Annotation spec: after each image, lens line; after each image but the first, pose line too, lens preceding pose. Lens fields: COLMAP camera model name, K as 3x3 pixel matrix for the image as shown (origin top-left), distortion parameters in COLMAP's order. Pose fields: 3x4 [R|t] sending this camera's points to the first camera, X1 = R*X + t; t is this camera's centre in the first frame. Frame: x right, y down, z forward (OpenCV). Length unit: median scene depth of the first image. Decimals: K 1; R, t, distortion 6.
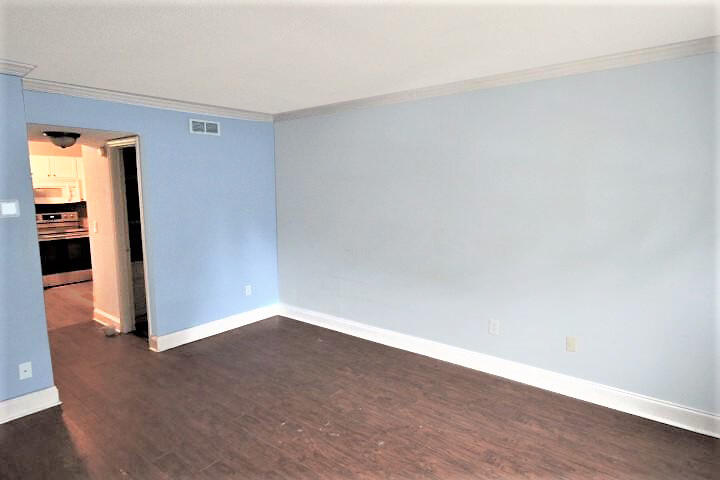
lens RADIAL K [[413.6, 0, 363.2], [0, 413.6, 237.9], [0, 0, 1]] dist [0.003495, 0.000572]
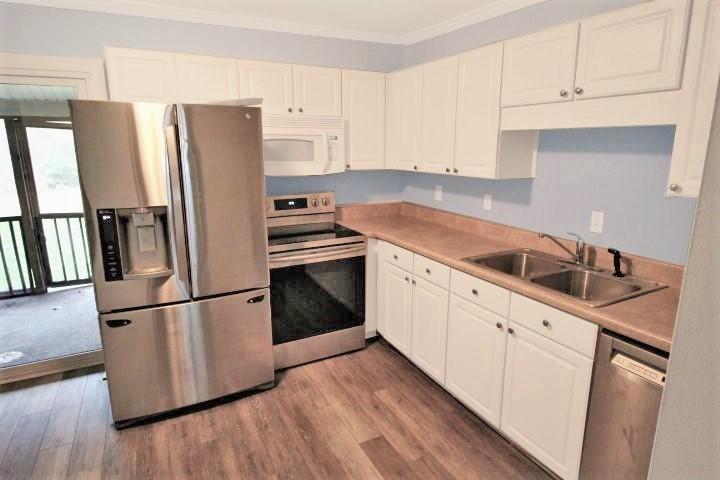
lens RADIAL K [[413.6, 0, 363.2], [0, 413.6, 237.9], [0, 0, 1]] dist [0.003495, 0.000572]
pose [[0.915275, 0.094583, -0.391569, -0.498114], [-0.056677, 0.992612, 0.107285, -0.067509], [0.398823, -0.076002, 0.913873, 0.613700]]
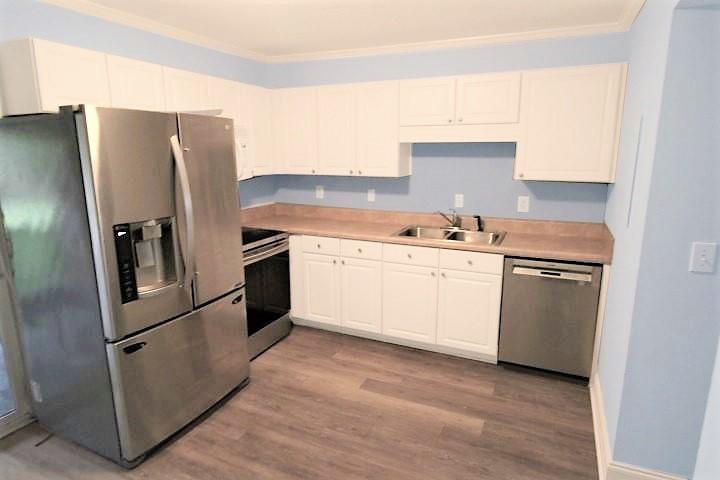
lens RADIAL K [[413.6, 0, 363.2], [0, 413.6, 237.9], [0, 0, 1]] dist [0.003495, 0.000572]
pose [[0.972308, -0.043604, 0.229599, -0.686504], [0.024784, 0.996138, 0.084226, -0.056238], [-0.232385, -0.076204, 0.969634, 0.513839]]
